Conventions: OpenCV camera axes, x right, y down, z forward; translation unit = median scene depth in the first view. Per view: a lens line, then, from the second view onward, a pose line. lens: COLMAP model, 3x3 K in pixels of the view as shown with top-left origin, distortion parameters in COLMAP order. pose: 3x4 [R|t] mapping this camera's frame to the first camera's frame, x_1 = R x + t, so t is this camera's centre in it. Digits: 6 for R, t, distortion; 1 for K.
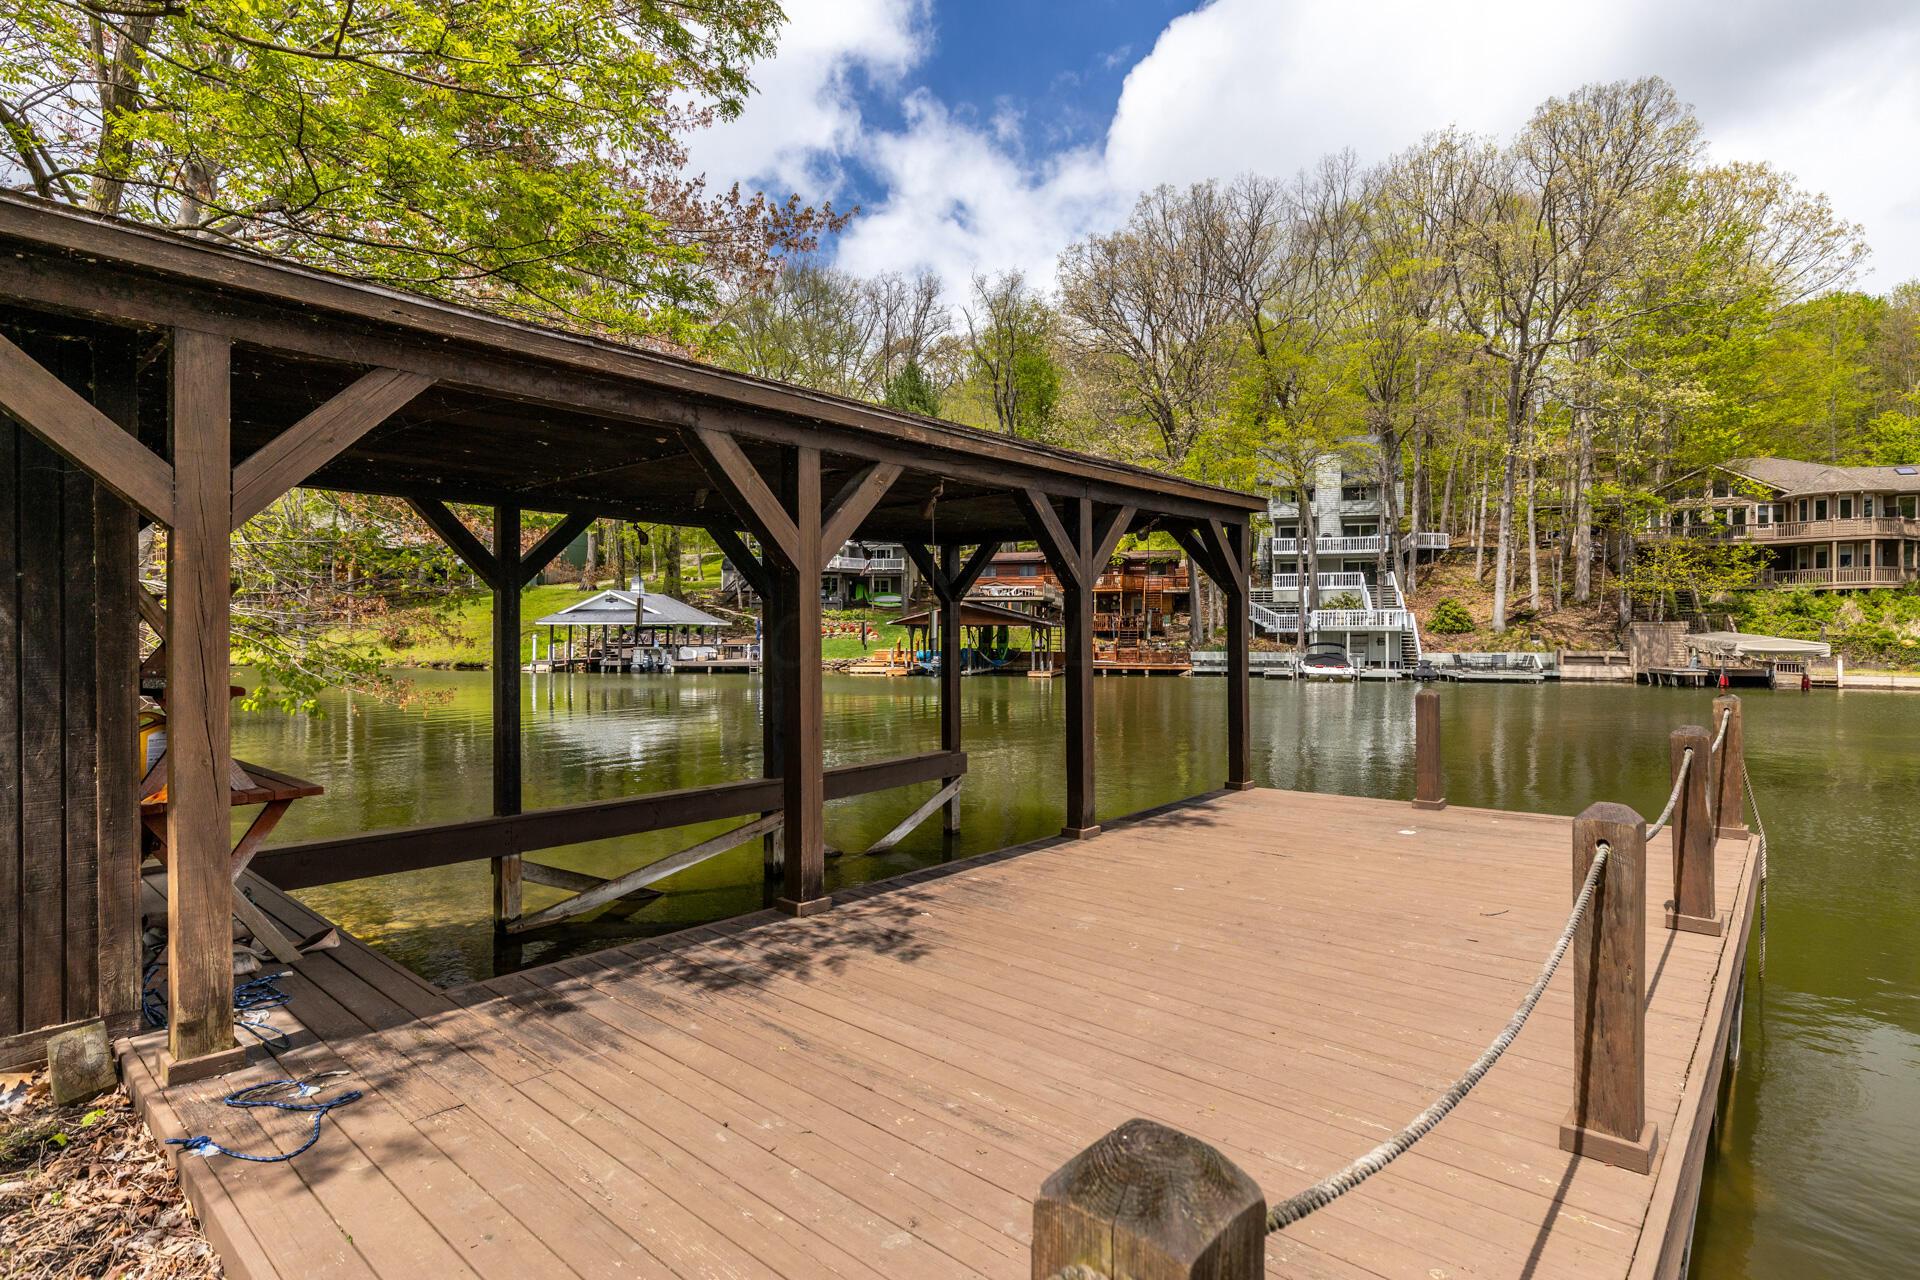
lens RADIAL K [[982.1, 0, 942.0], [0, 982.1, 635.1], [0, 0, 1]] dist [-0.017326, 0.001232]
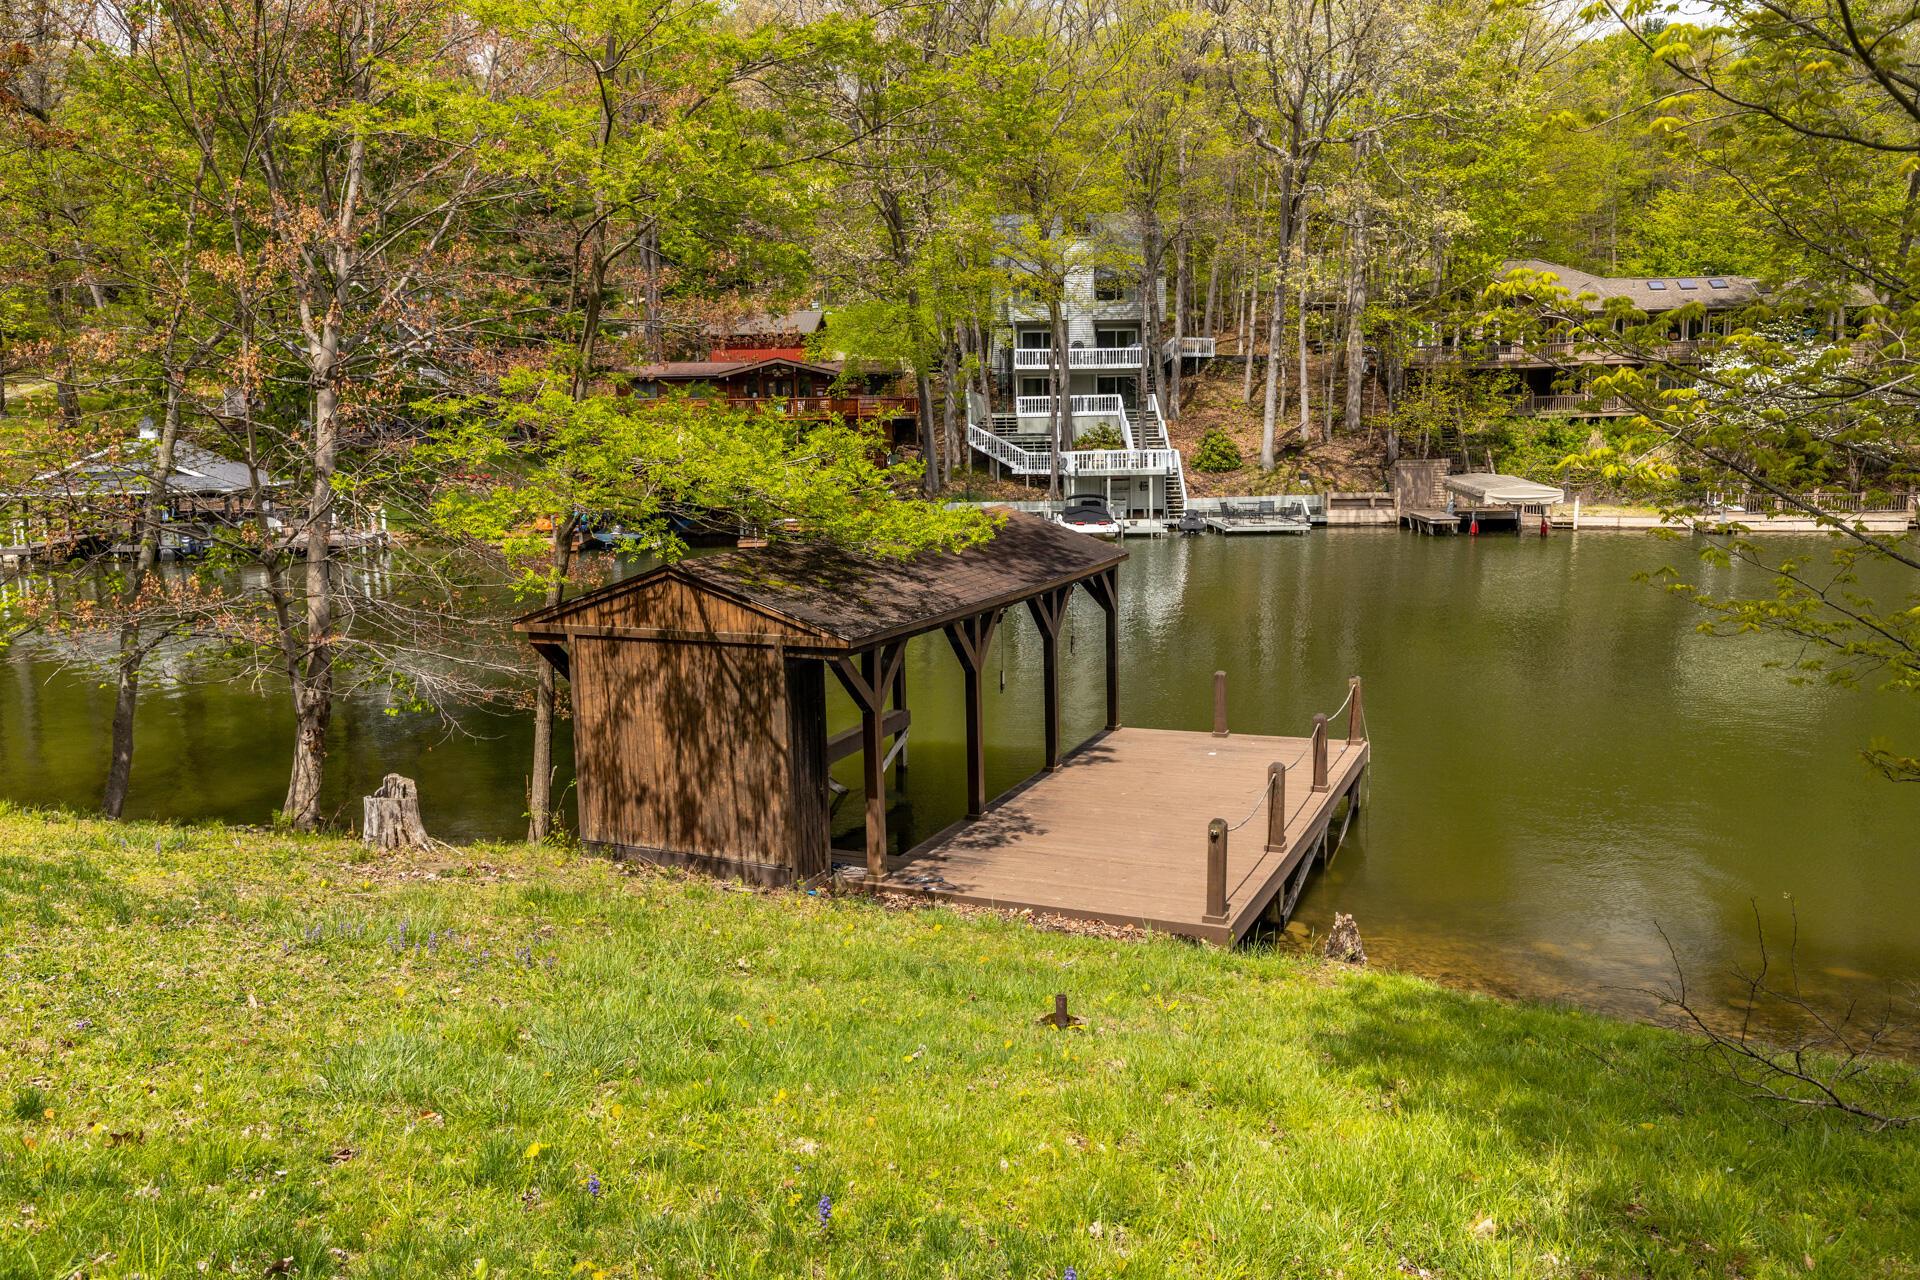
lens RADIAL K [[1620.0, 0, 965.3], [0, 1620.0, 640.6], [0, 0, 1]] dist [-0.012051, -0.003732]
pose [[0.945097, -0.066561, 0.319939, -0.169313], [0.016109, 0.987336, 0.157821, -0.090628], [-0.326392, -0.144002, 0.934201, -0.306415]]
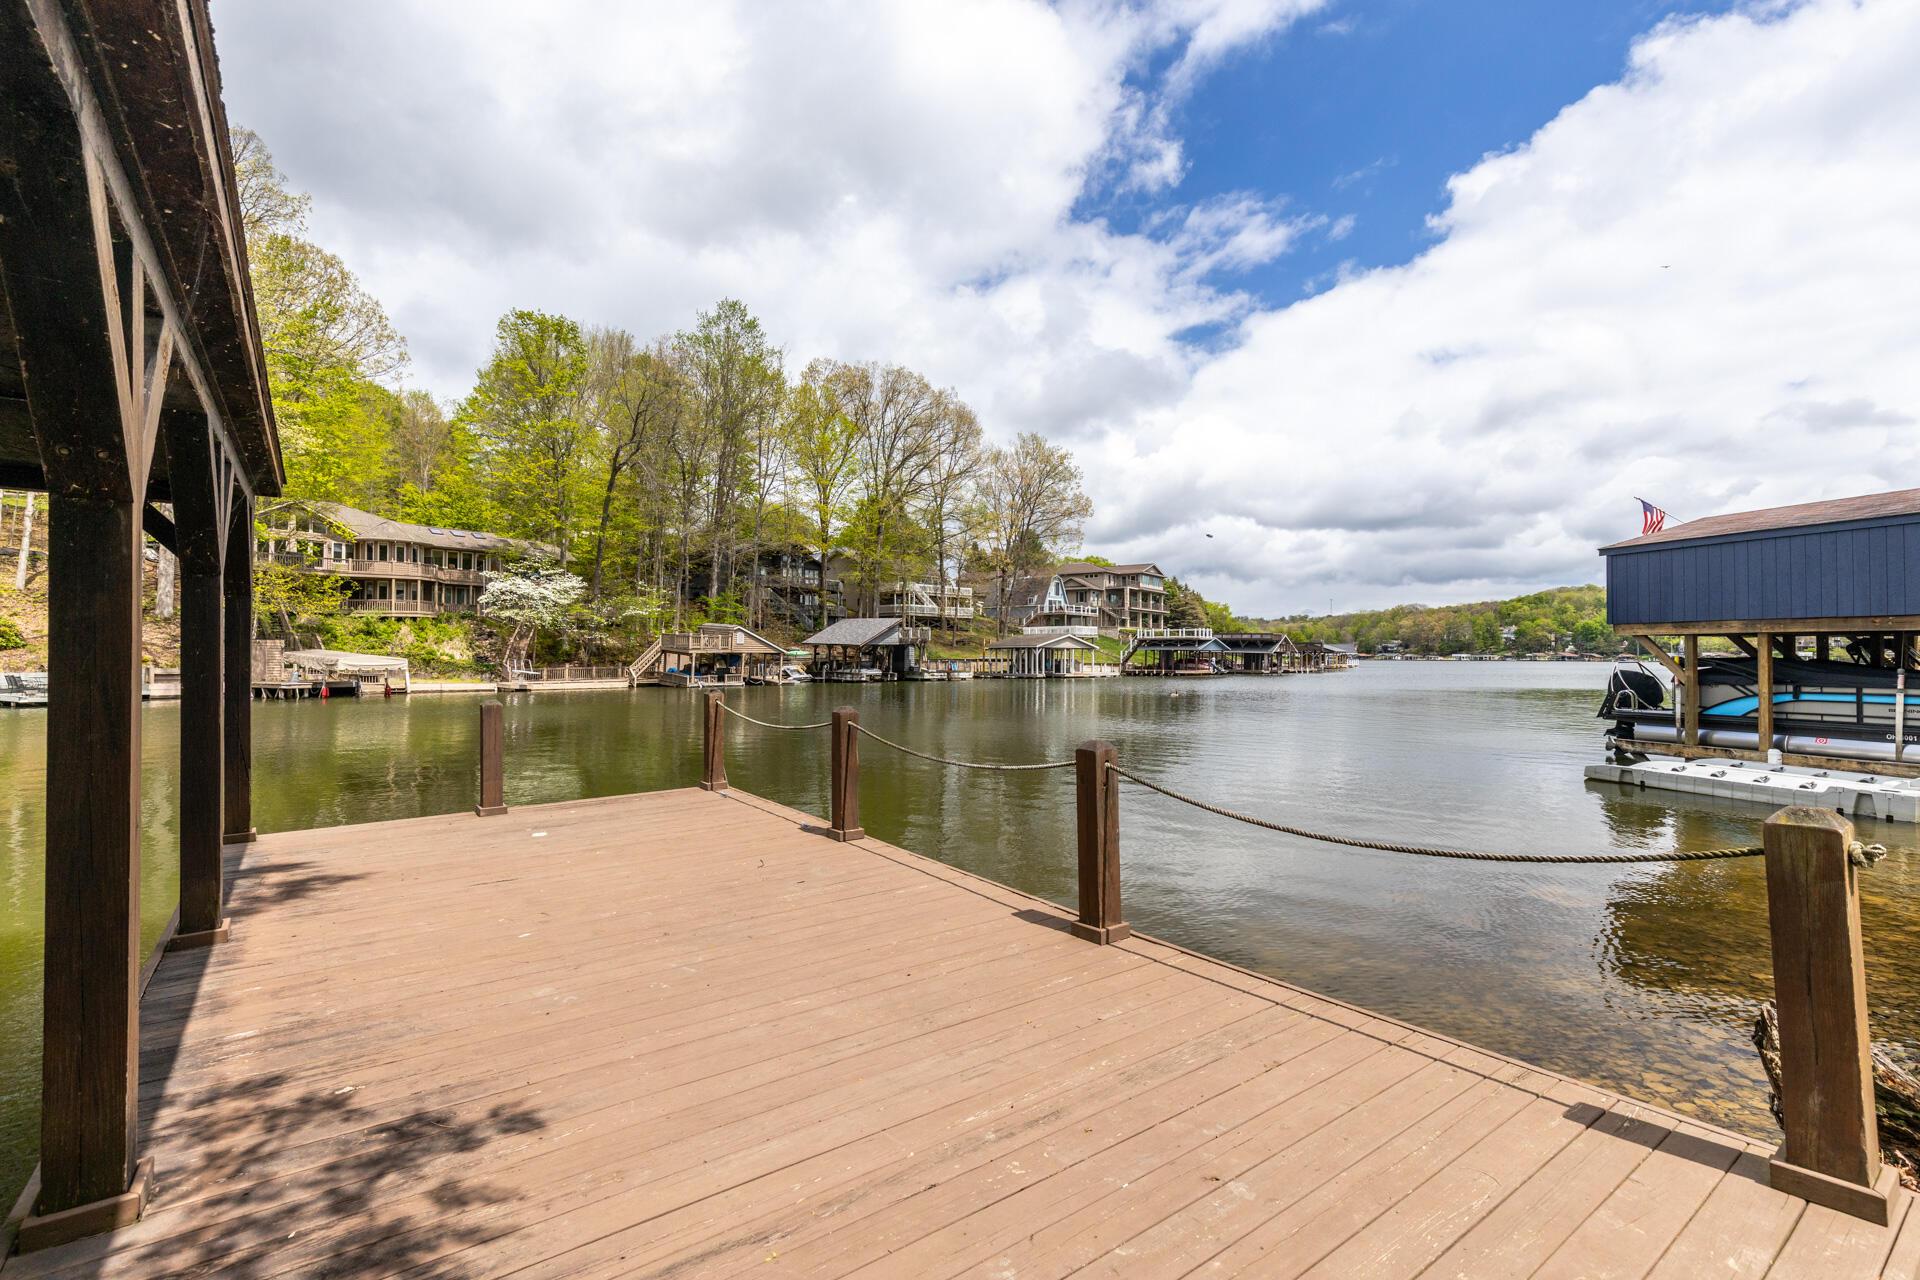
lens RADIAL K [[862.0, 0, 958.6], [0, 862.0, 632.0], [0, 0, 1]] dist [0.010205, -0.001043]
pose [[0.176534, 0.025797, 0.983956, -0.065012], [-0.001661, 0.999663, -0.025910, 0.001071], [-0.984293, 0.002940, 0.176517, 0.068713]]
